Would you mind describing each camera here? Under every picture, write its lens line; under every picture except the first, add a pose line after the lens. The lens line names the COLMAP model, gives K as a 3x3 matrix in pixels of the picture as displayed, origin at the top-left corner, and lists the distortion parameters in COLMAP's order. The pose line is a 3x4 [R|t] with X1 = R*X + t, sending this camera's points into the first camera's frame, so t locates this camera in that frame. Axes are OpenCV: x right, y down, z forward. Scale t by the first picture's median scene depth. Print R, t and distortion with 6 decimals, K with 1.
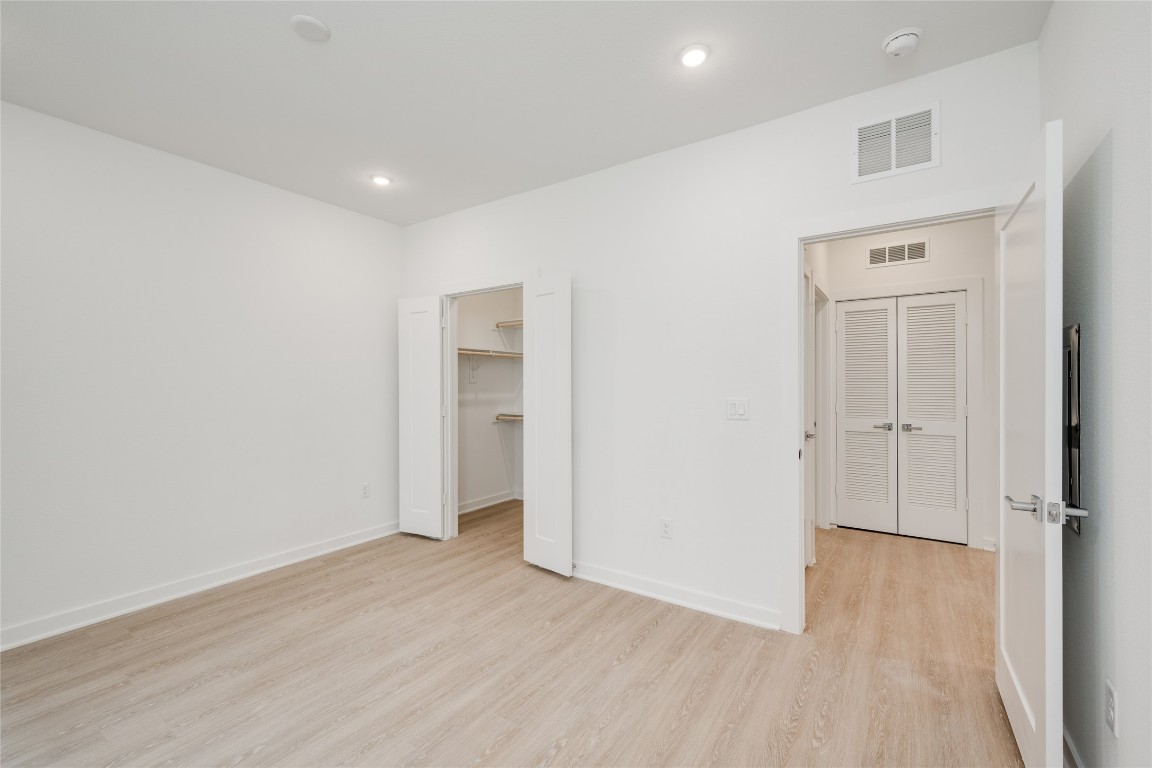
lens RADIAL K [[488.9, 0, 581.8], [0, 488.9, 382.7], [0, 0, 1]] dist [0.000473, -0.000035]
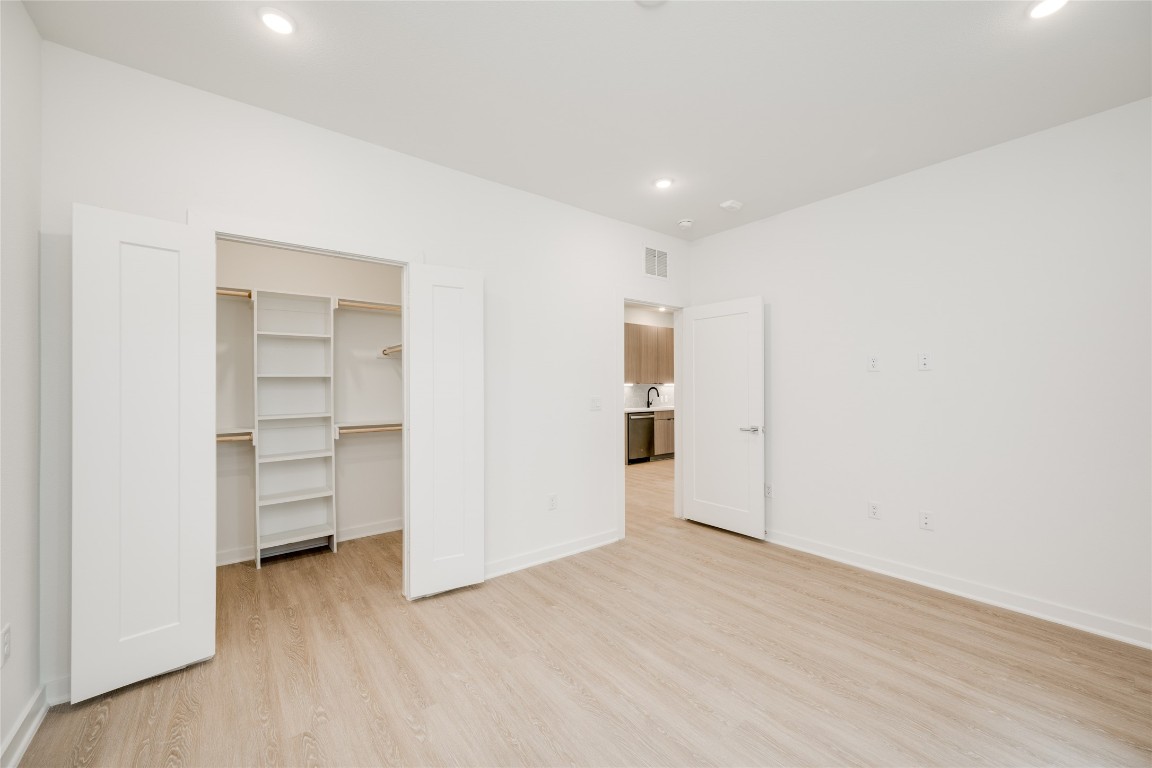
lens RADIAL K [[451.4, 0, 595.0], [0, 451.4, 384.9], [0, 0, 1]] dist [-0.001631, -0.000120]
pose [[0.285105, 0.006435, 0.958475, -0.915590], [0.001382, 0.999974, -0.007125, 0.008926], [-0.958495, 0.003356, 0.285088, 0.577012]]
